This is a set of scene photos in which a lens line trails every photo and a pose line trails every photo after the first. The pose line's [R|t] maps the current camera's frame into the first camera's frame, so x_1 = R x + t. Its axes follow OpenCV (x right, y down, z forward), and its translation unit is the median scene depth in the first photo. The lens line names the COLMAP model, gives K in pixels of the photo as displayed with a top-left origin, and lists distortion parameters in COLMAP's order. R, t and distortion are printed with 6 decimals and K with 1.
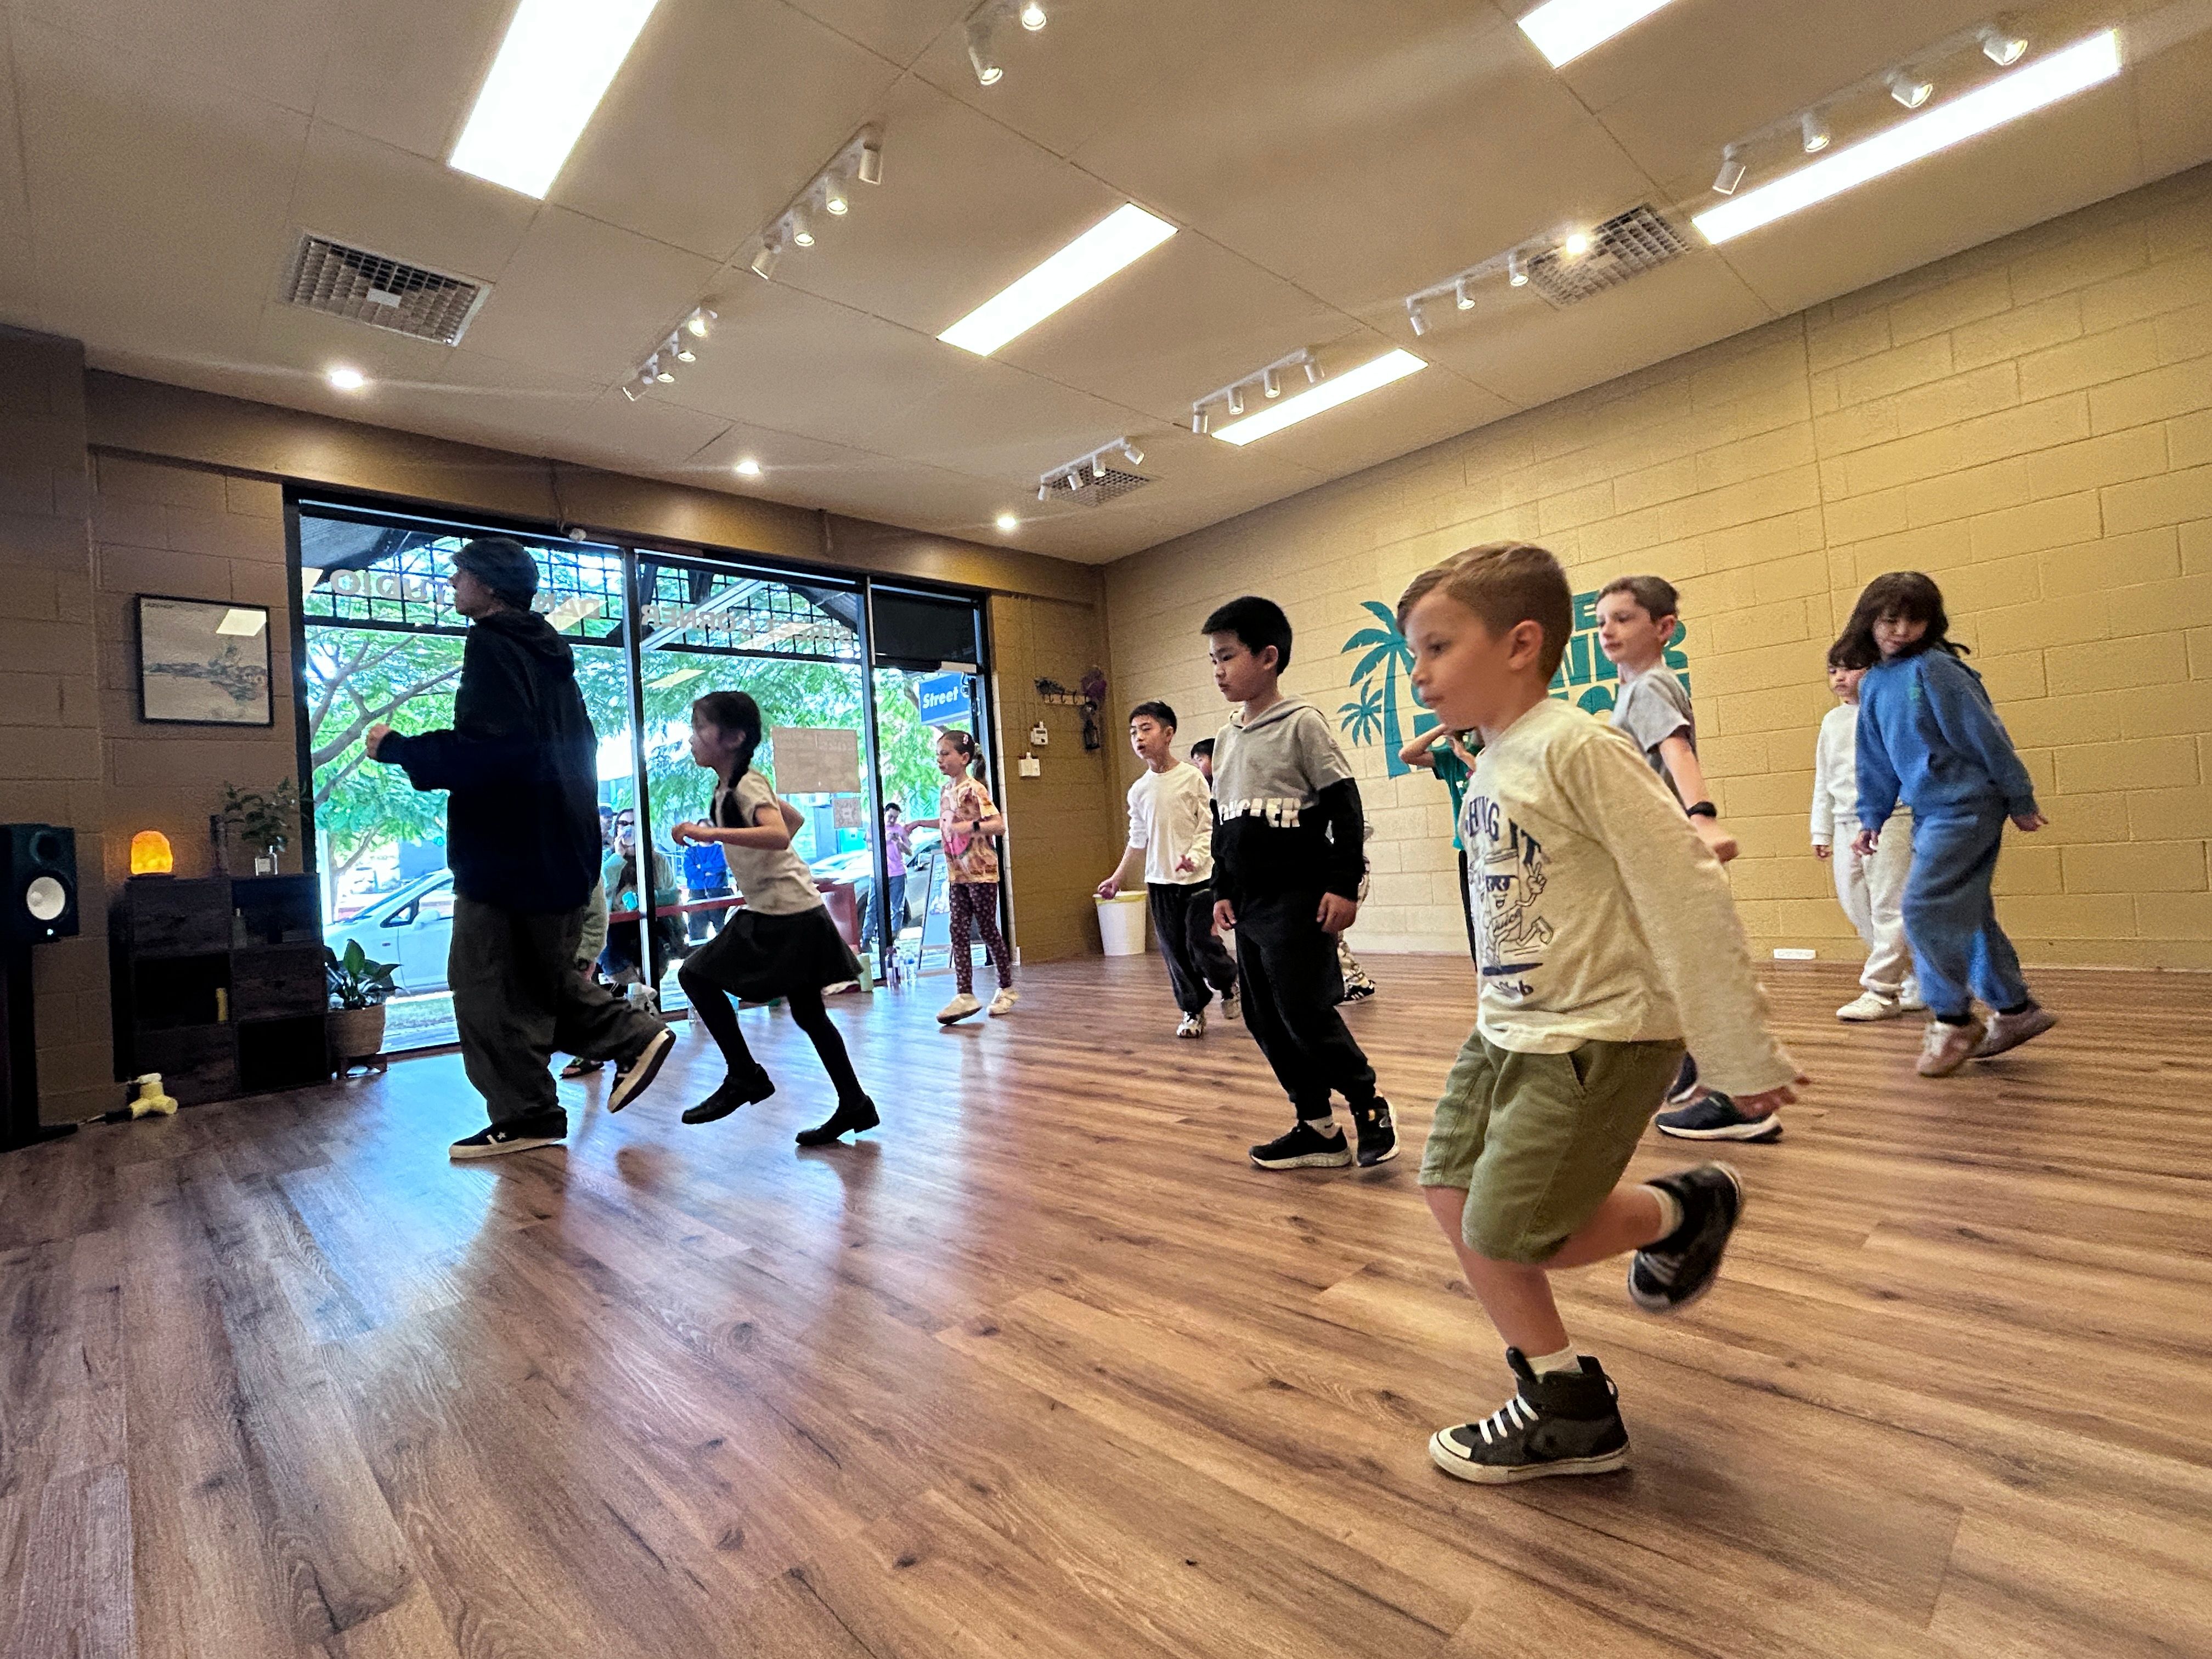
lens RADIAL K [[1068.1, 0, 1106.0], [0, 1068.1, 829.5], [0, 0, 1]] dist [-0.011479, 0.008178]
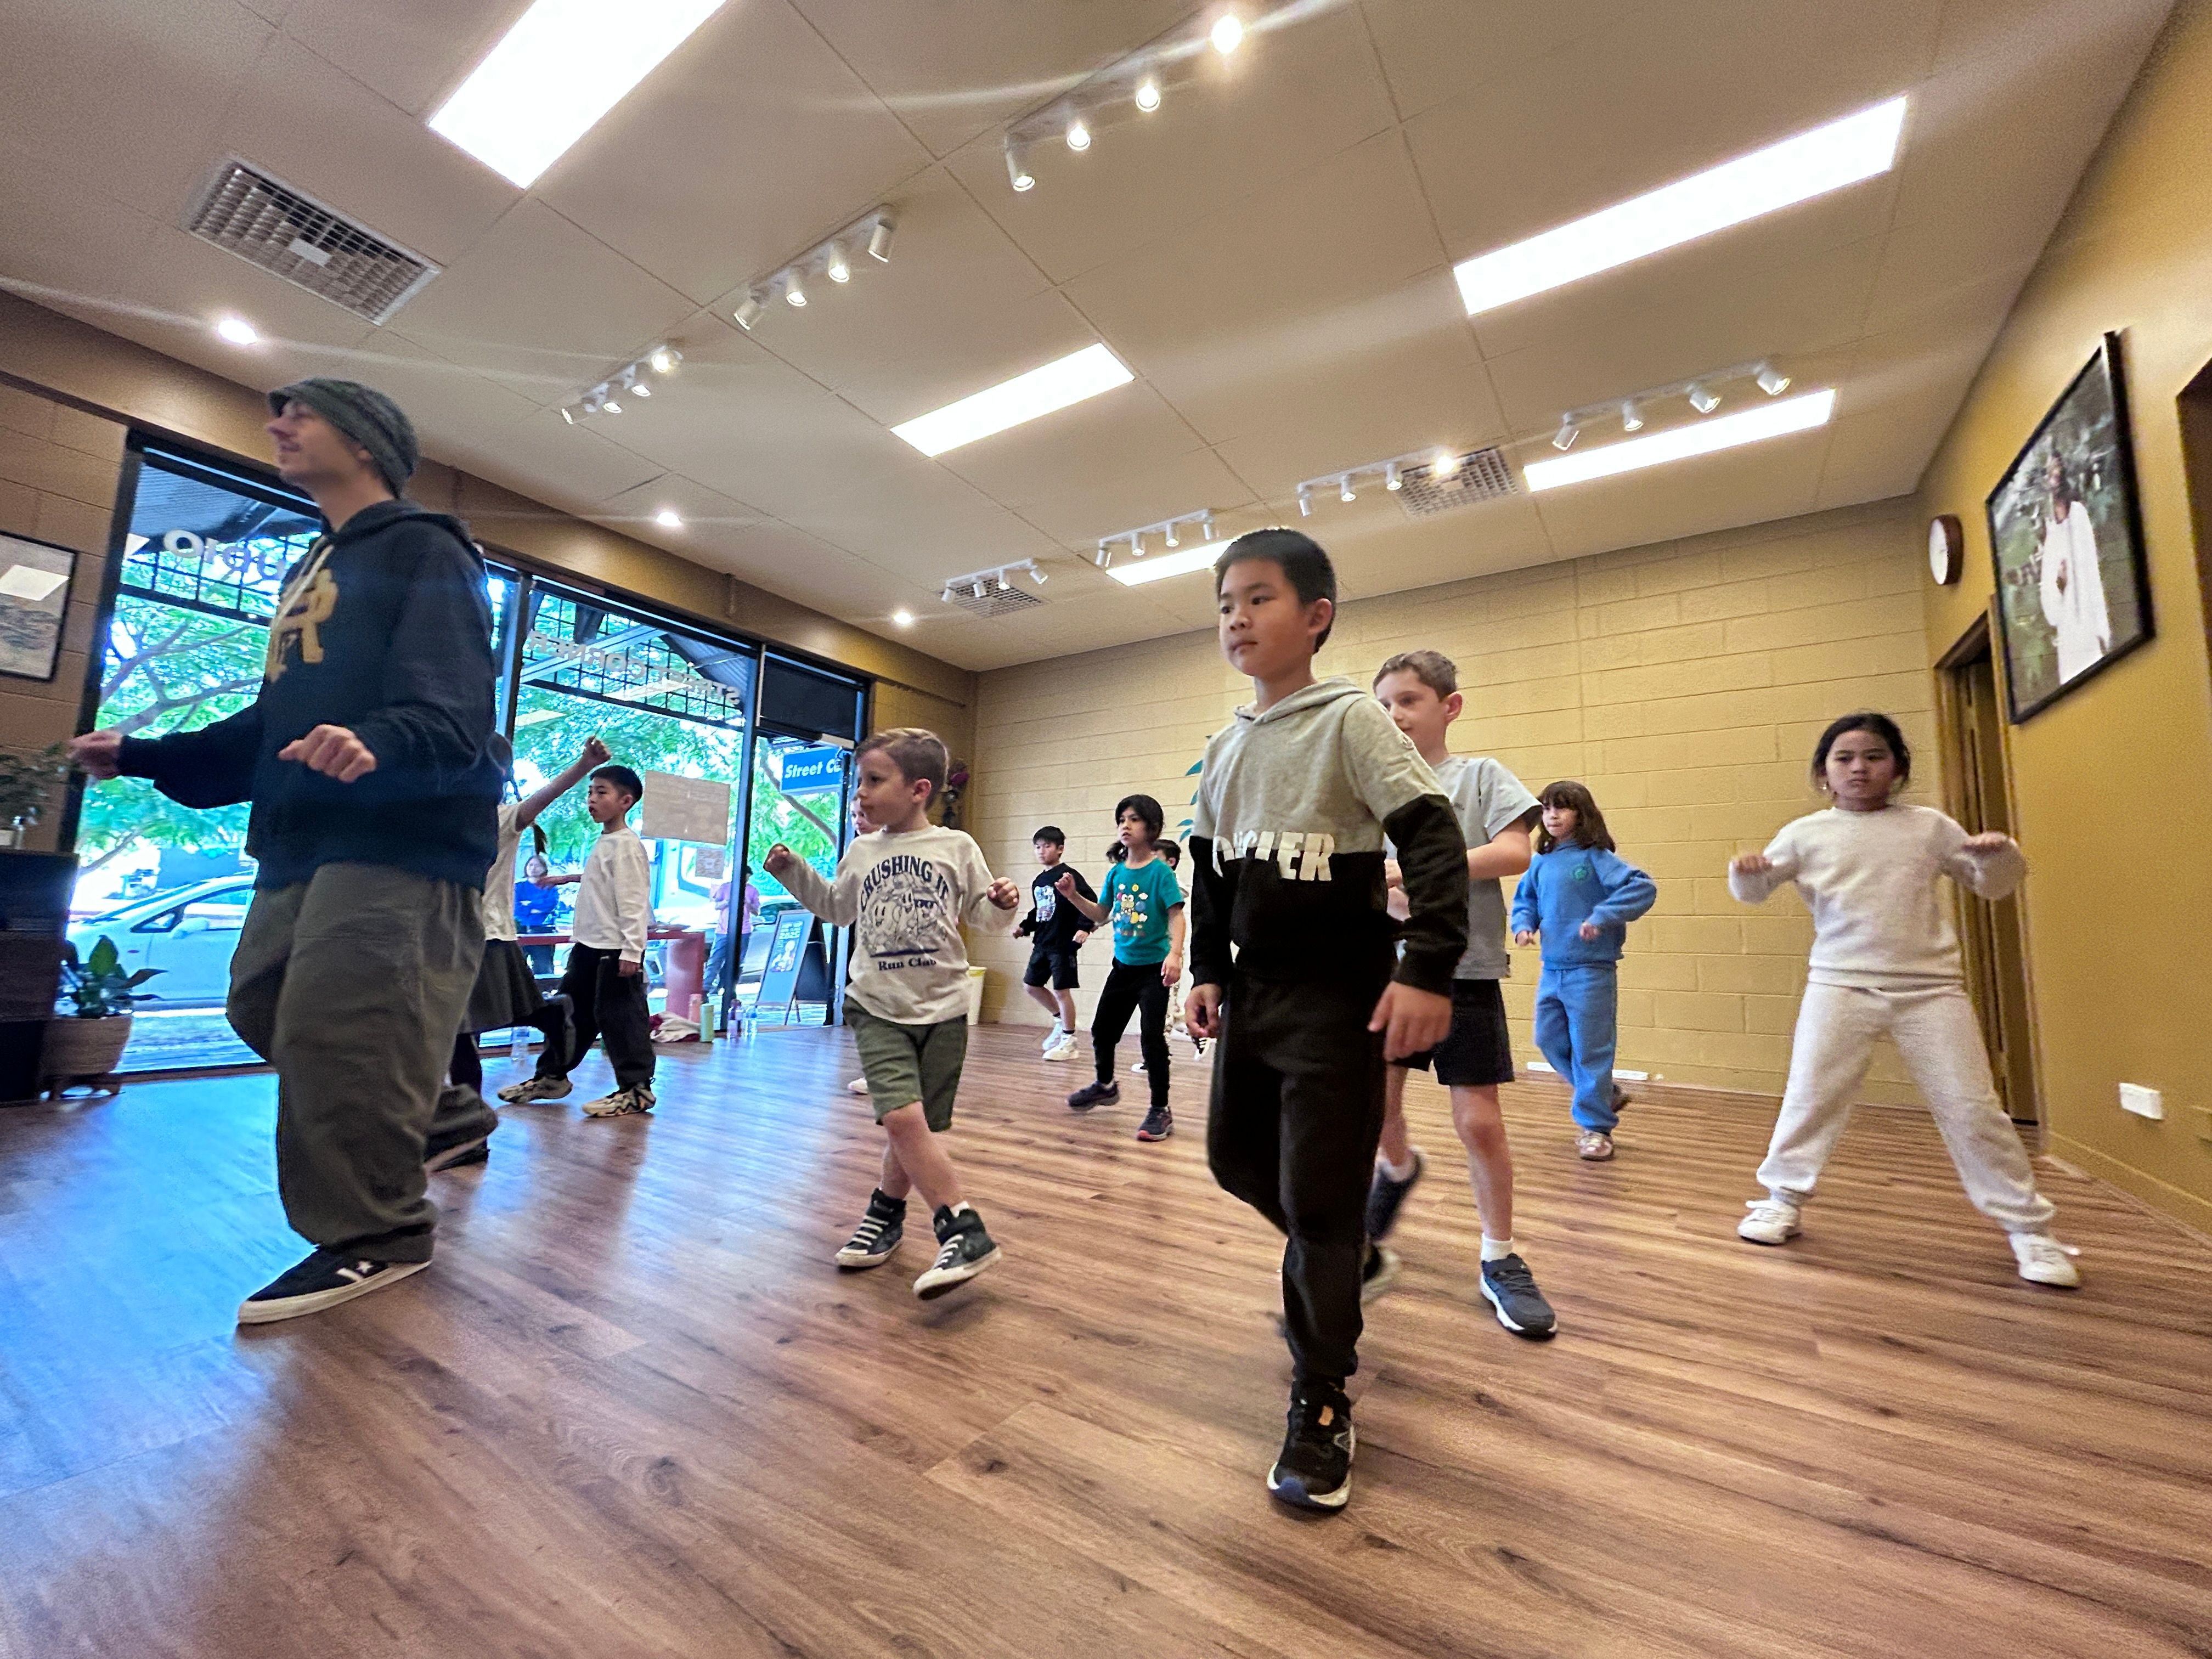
lens RADIAL K [[904.0, 0, 1106.0], [0, 904.0, 829.5], [0, 0, 1]] dist [-0.002360, 0.000475]
pose [[0.968862, 0.124358, 0.214106, -0.102645], [-0.100876, 0.987954, -0.117350, 0.025281], [-0.226120, 0.092098, 0.969736, 0.113297]]
